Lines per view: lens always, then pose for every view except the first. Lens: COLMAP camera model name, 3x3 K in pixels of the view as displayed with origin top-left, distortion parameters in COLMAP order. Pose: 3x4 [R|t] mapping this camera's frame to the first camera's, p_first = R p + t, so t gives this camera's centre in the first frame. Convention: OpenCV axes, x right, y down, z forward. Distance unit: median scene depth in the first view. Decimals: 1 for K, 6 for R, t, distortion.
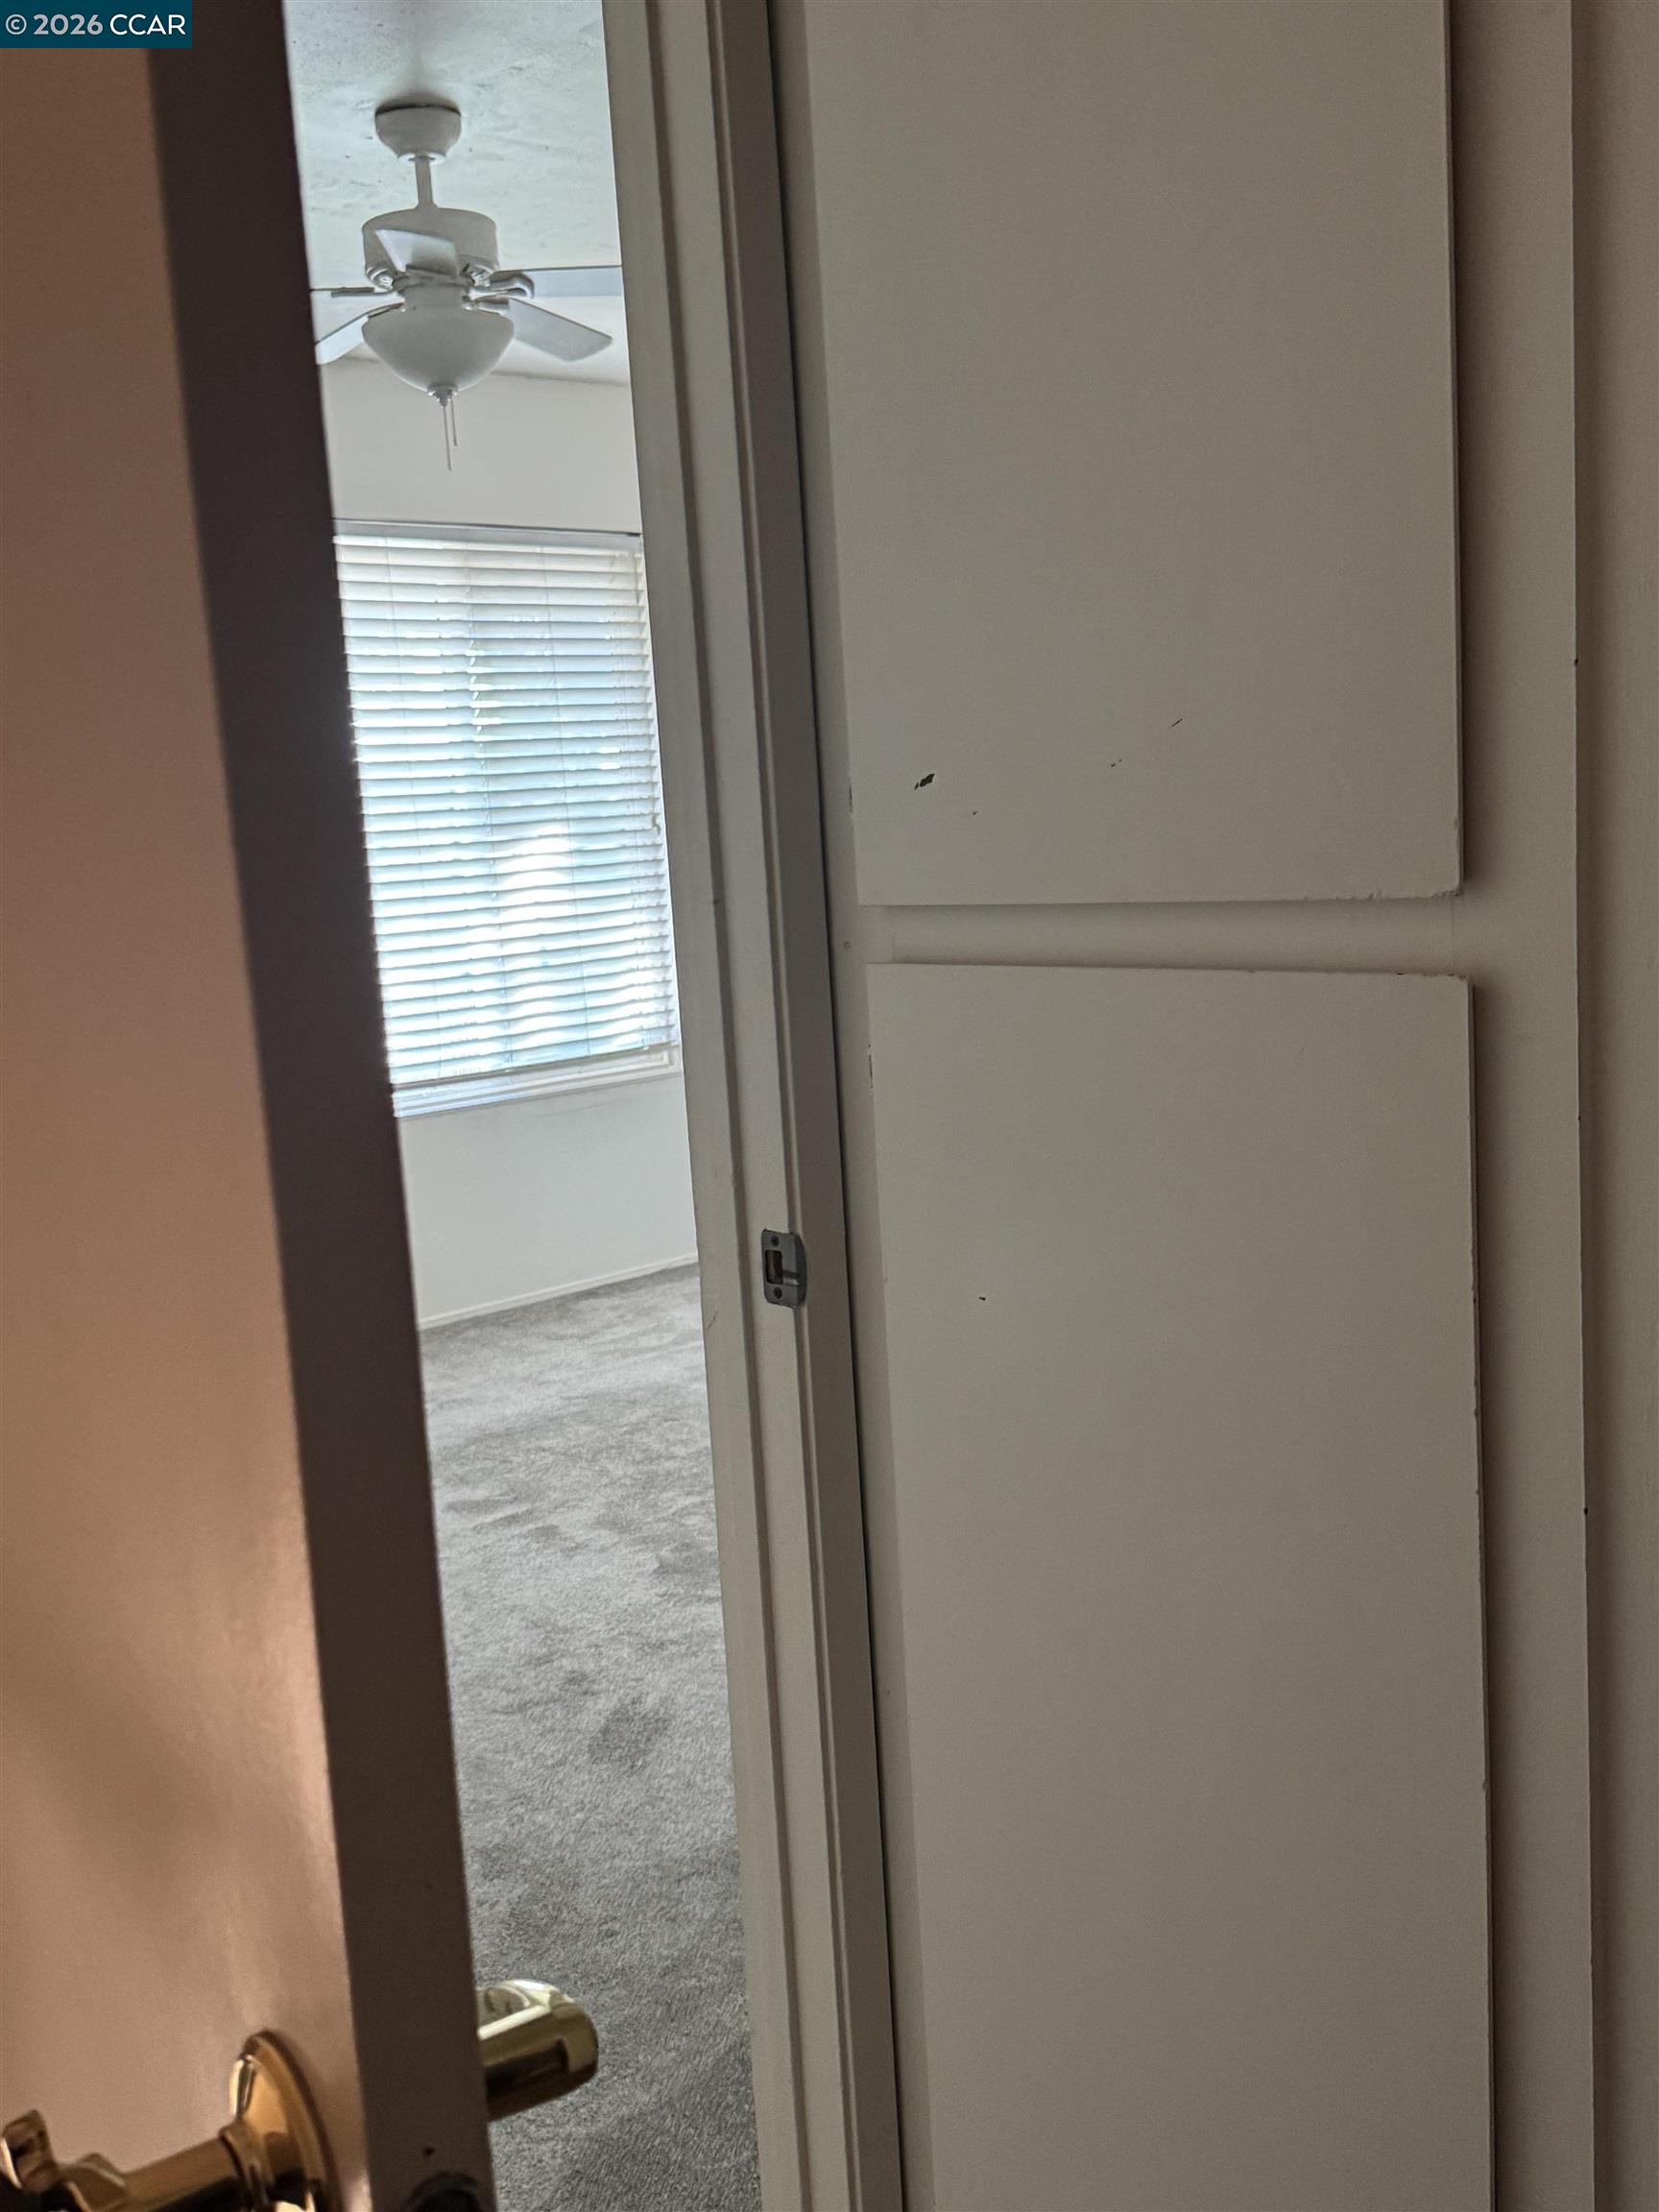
lens RADIAL K [[2209.2, 0, 843.4], [0, 2209.2, 1094.9], [0, 0, 1]] dist [-0.026041, 0.000000]
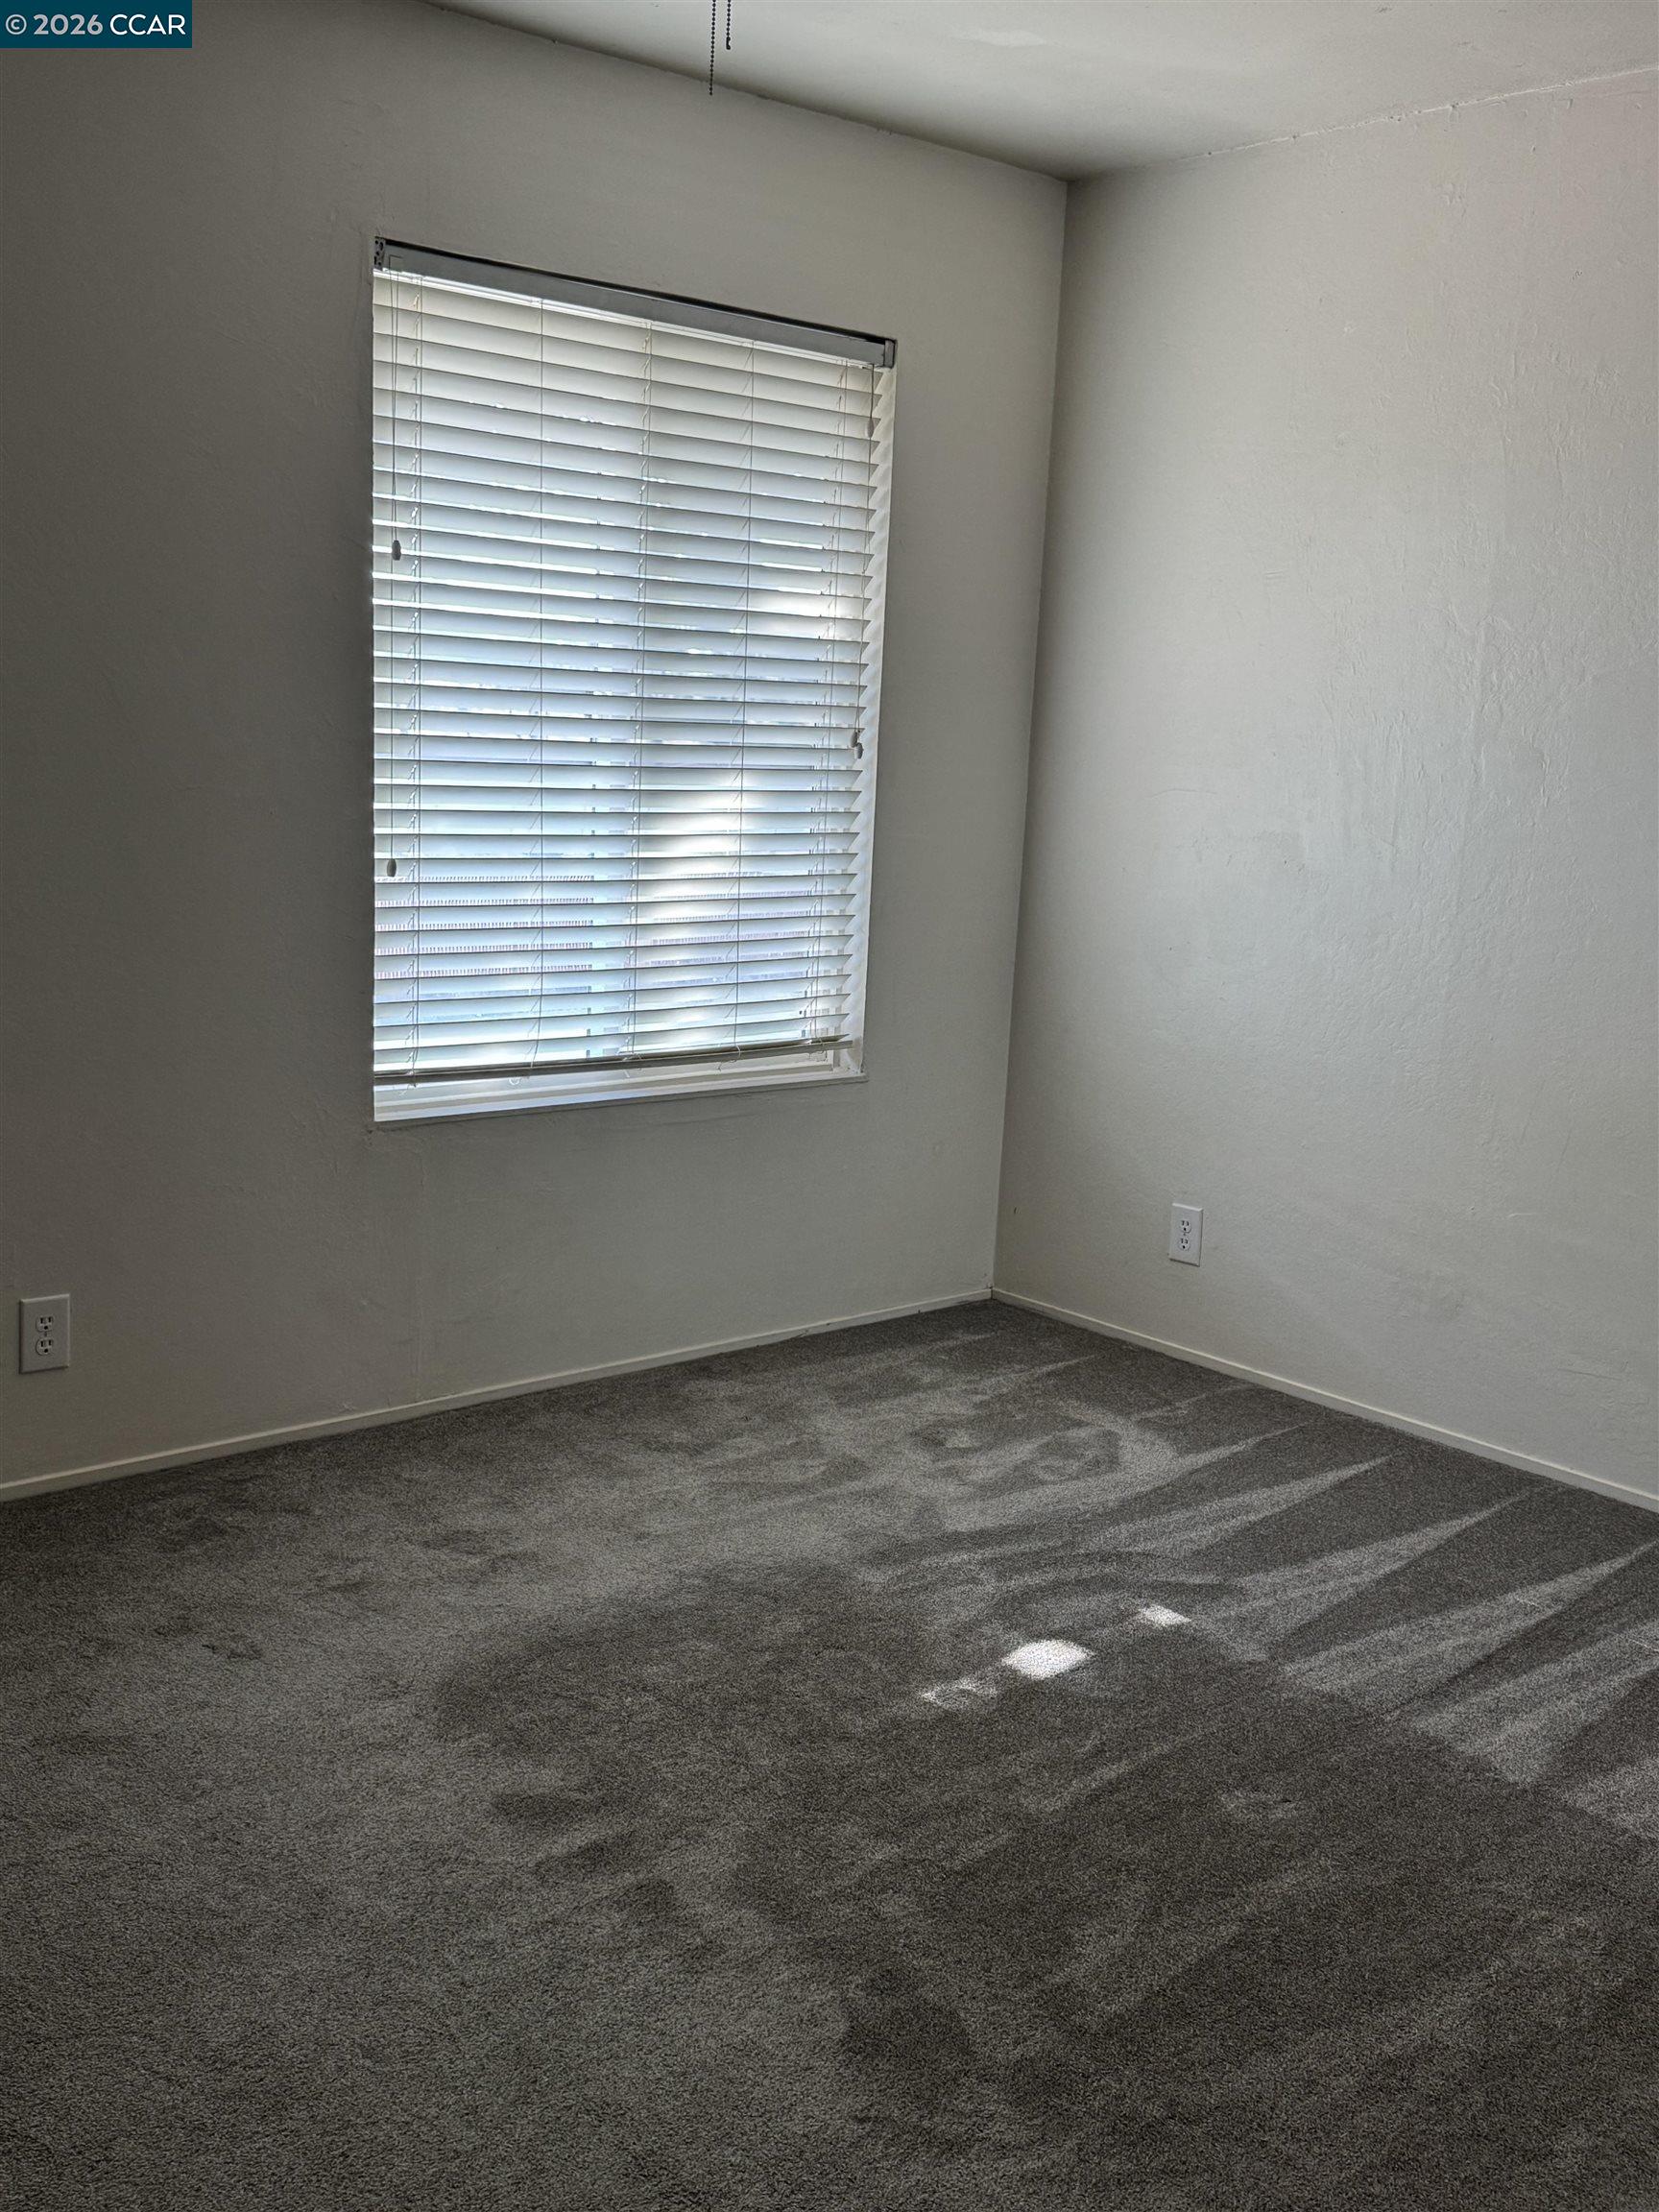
lens RADIAL K [[2209.2, 0, 816.9], [0, 2209.2, 1119.4], [0, 0, 1]] dist [-0.026041, 0.000000]
pose [[0.992907, 0.115065, -0.029914, -0.075710], [-0.113502, 0.992301, 0.049548, -0.040459], [0.035385, -0.045801, 0.998324, 0.315719]]
